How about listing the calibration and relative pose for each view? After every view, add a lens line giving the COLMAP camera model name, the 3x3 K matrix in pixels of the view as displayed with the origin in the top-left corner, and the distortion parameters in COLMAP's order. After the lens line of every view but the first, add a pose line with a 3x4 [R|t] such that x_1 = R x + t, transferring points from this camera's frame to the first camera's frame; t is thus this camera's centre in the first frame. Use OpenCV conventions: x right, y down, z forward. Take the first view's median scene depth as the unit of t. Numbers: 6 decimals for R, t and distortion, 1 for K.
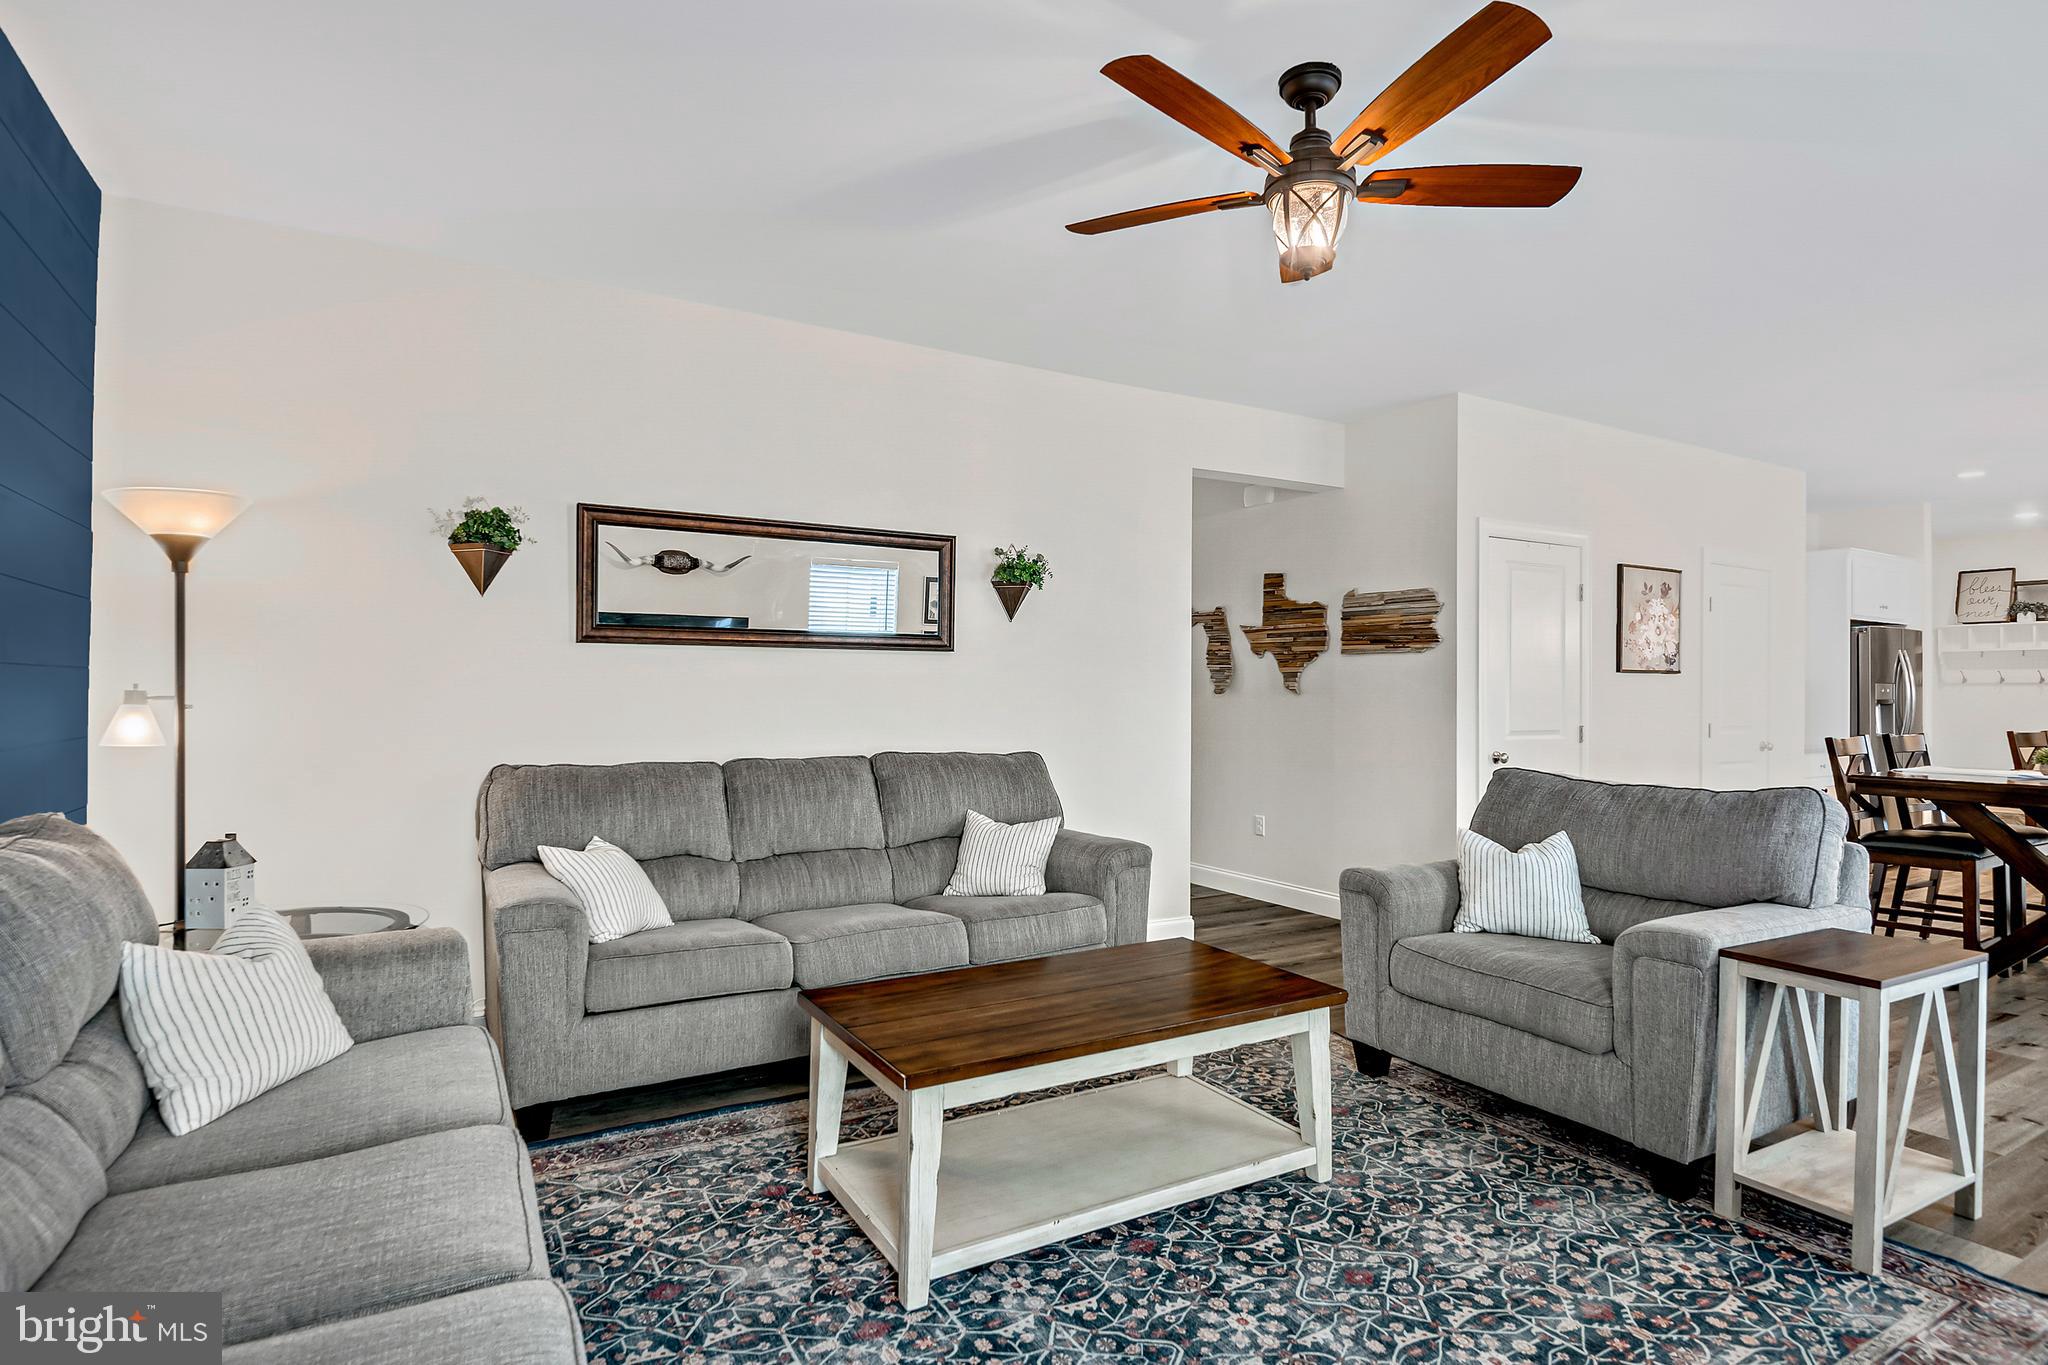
lens RADIAL K [[1048.3, 0, 1024.2], [0, 1048.3, 689.9], [0, 0, 1]] dist [-0.015023, -0.000233]
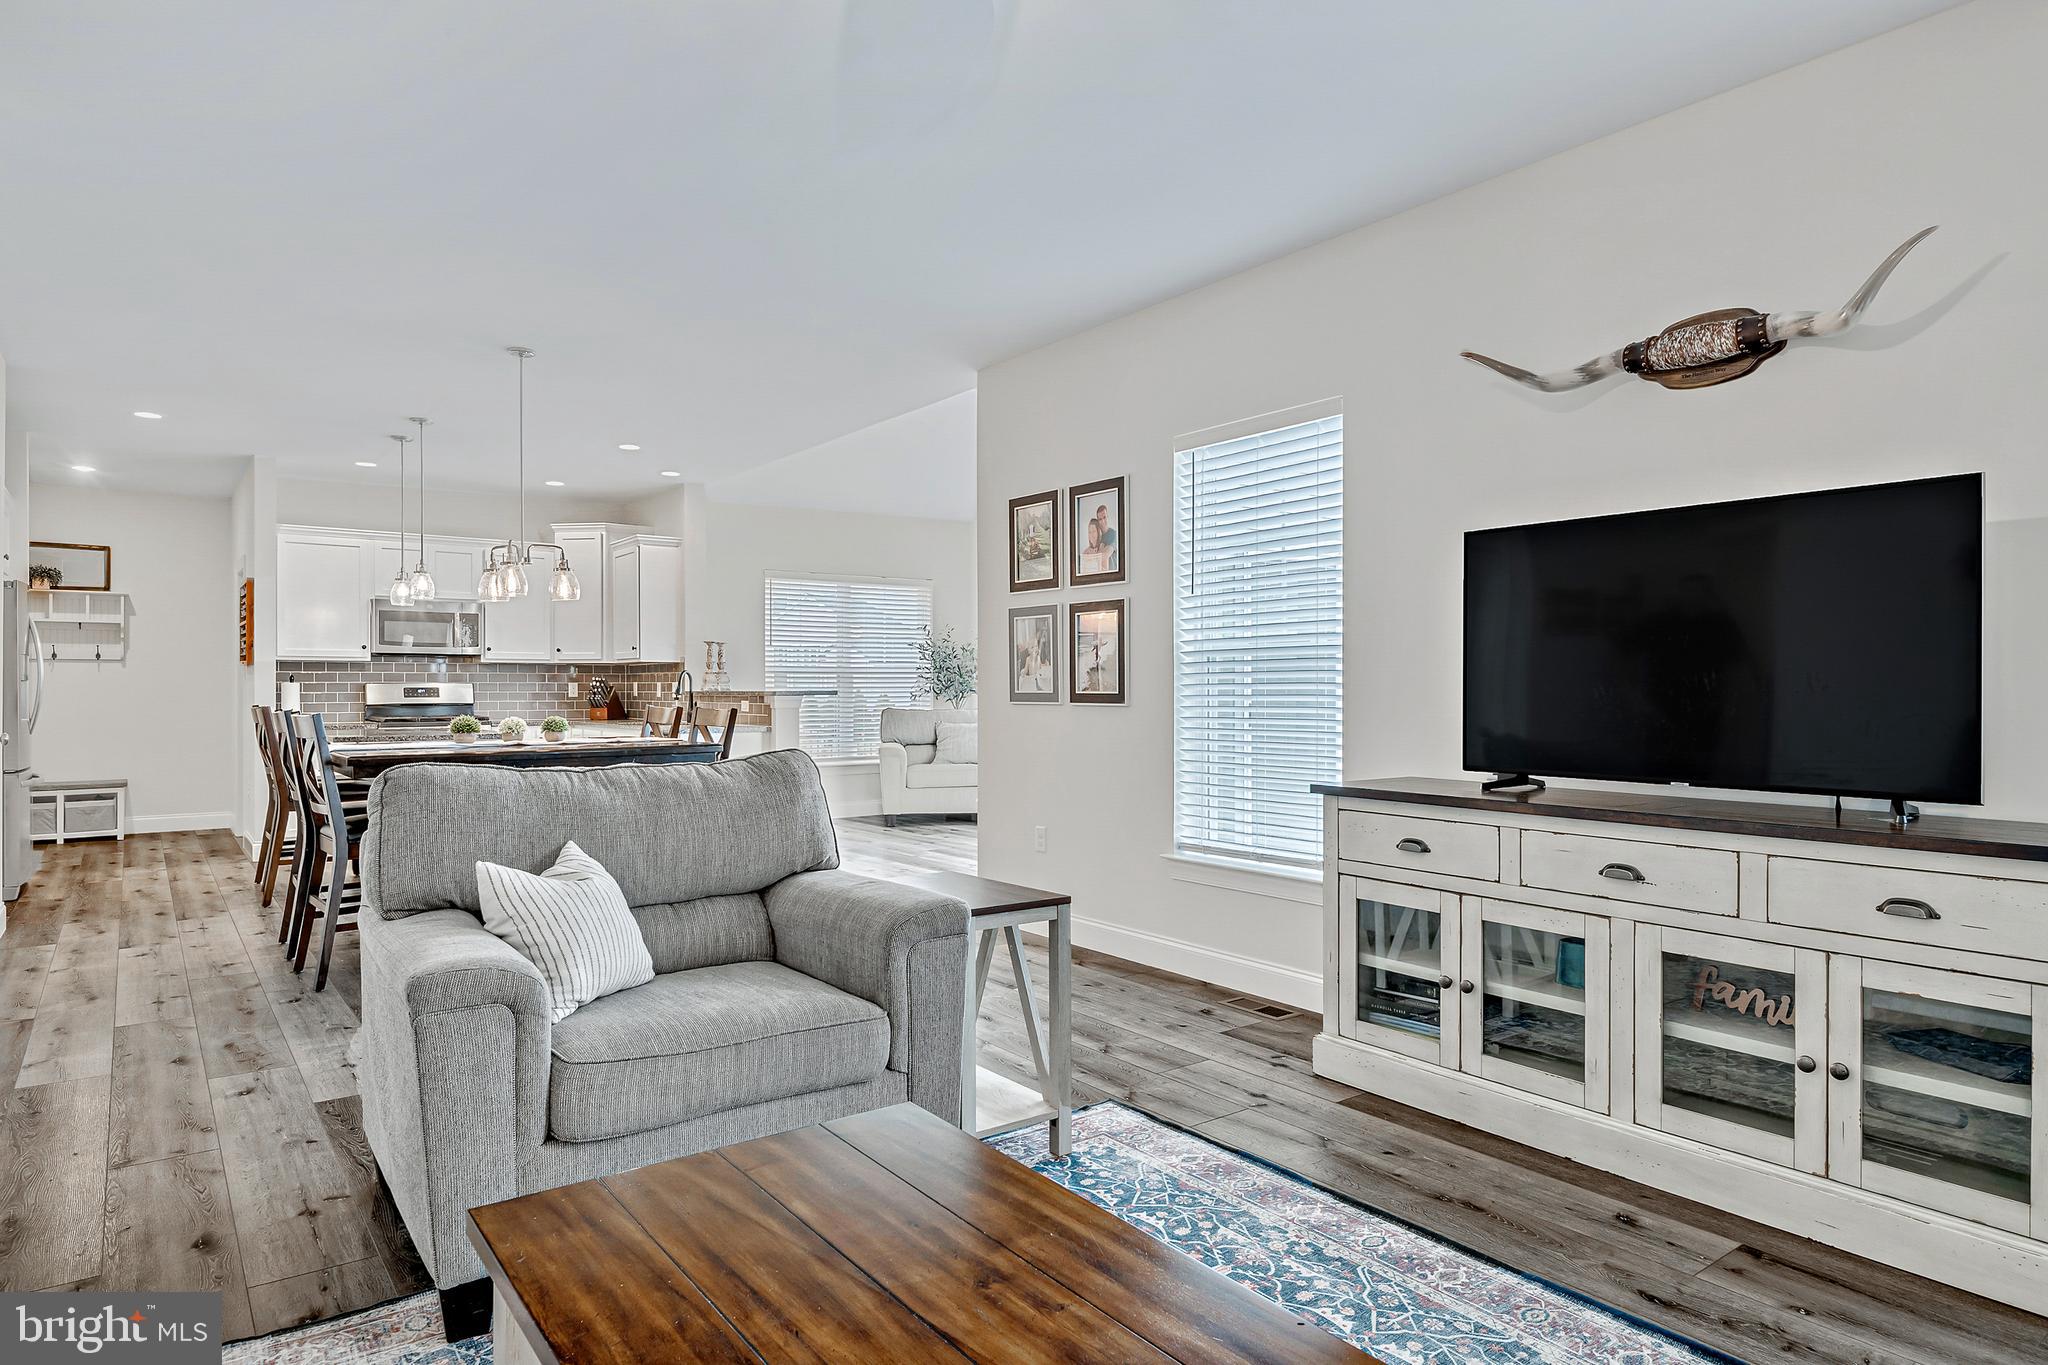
lens RADIAL K [[1164.5, 0, 1035.6], [0, 1164.5, 698.0], [0, 0, 1]] dist [-0.002045, -0.001922]
pose [[-0.130301, -0.013696, 0.991380, -0.139680], [-0.003484, 0.999905, 0.013356, 0.012103], [-0.991468, -0.001714, -0.130336, 0.366220]]
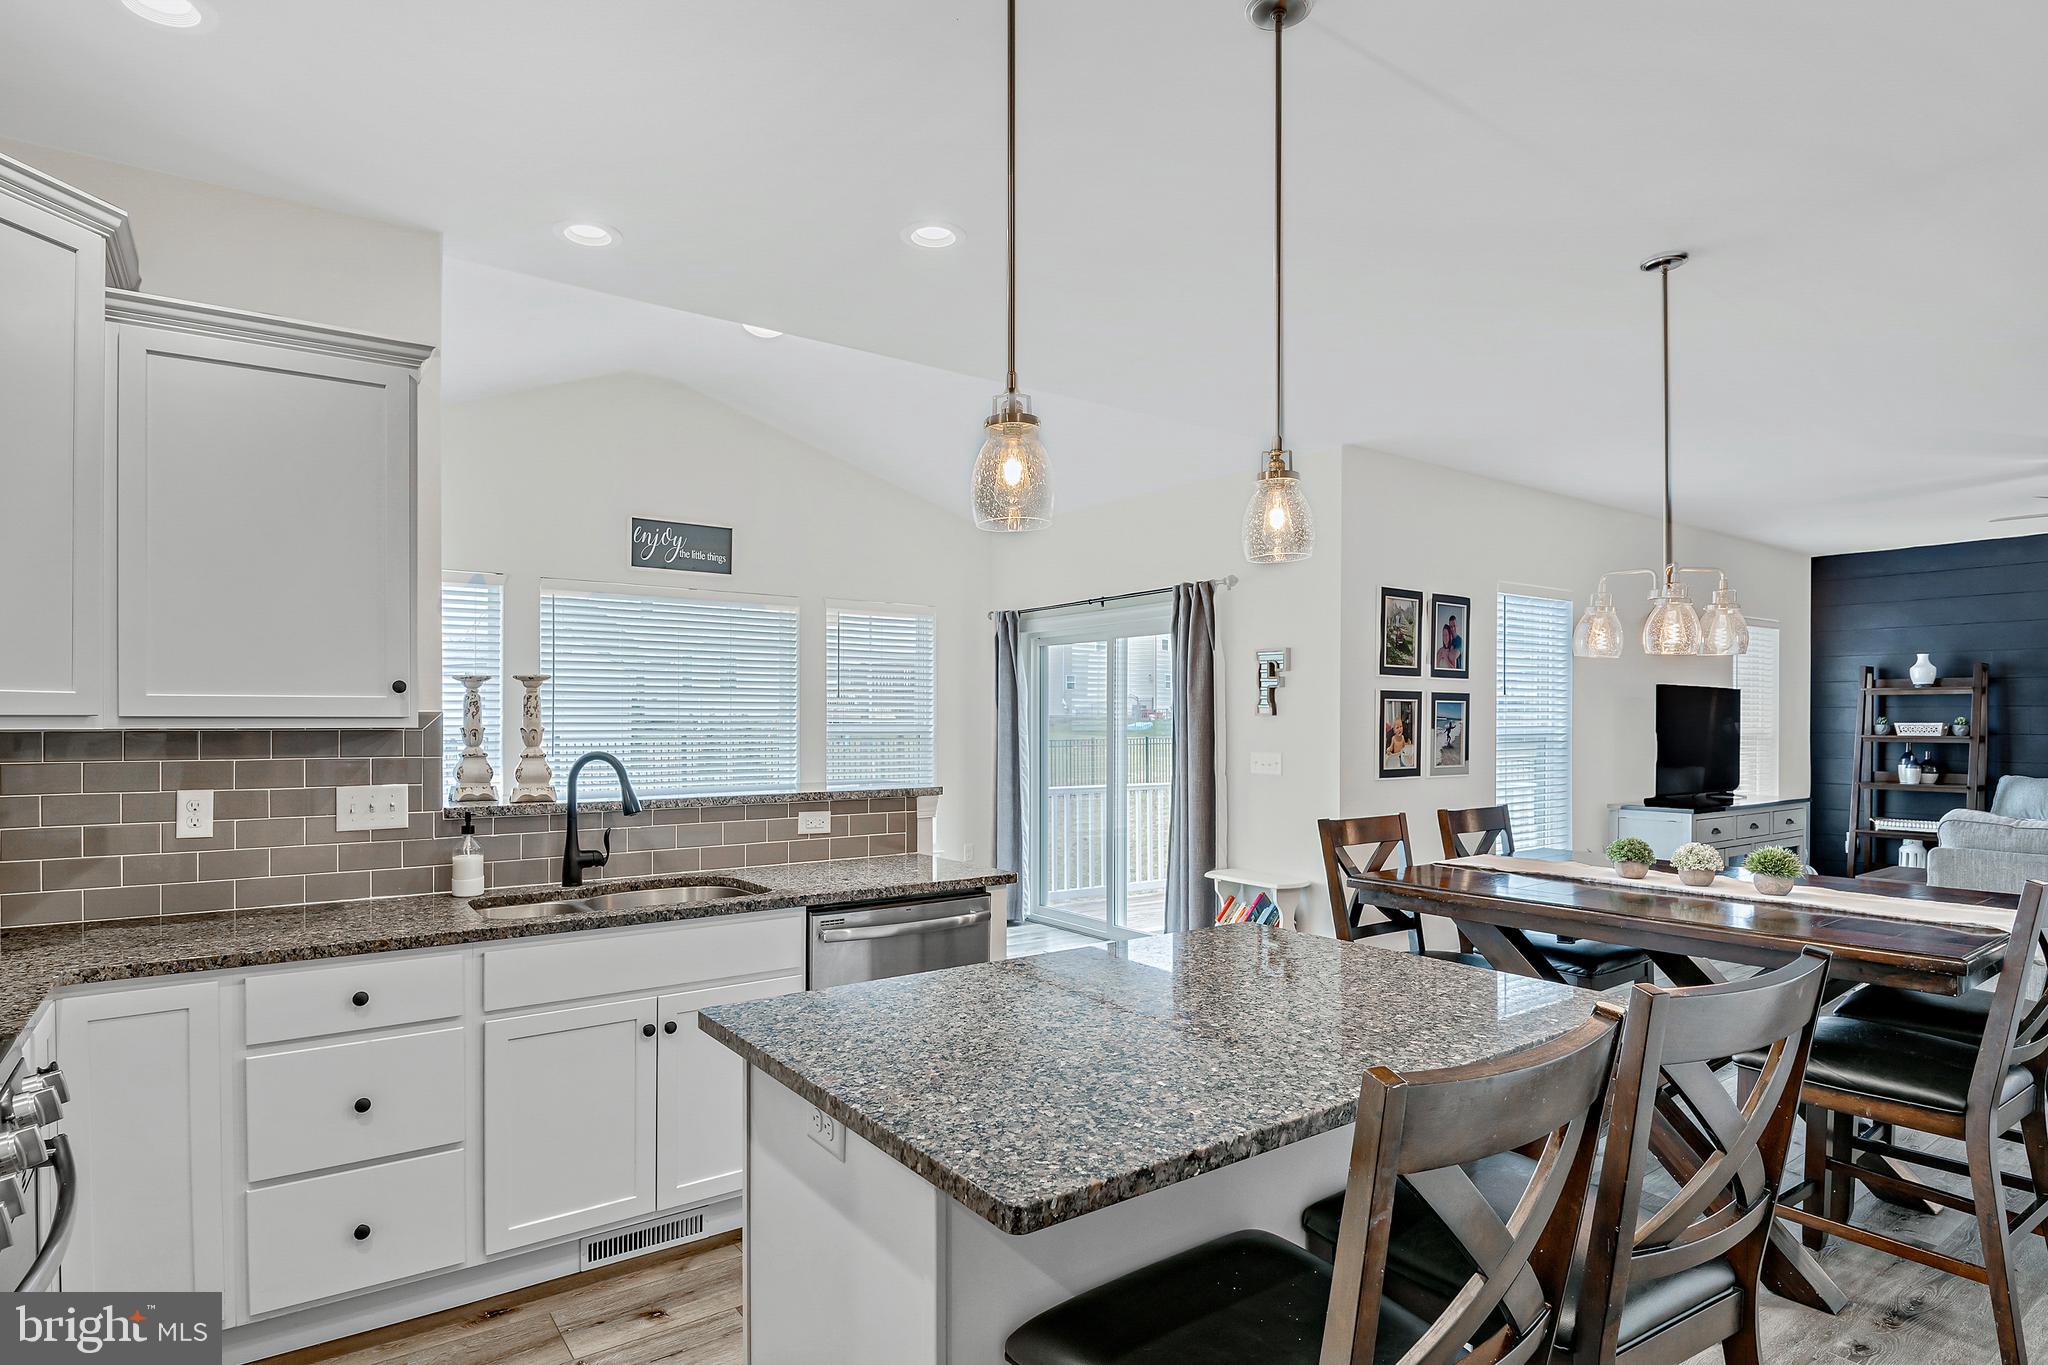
lens RADIAL K [[1092.9, 0, 1026.2], [0, 1092.9, 708.9], [0, 0, 1]] dist [0.000373, -0.001420]
pose [[-0.994576, -0.006430, -0.103816, 0.957225], [-0.004723, 0.999850, -0.016676, -0.009491], [0.103907, -0.016095, -0.994457, 1.018443]]
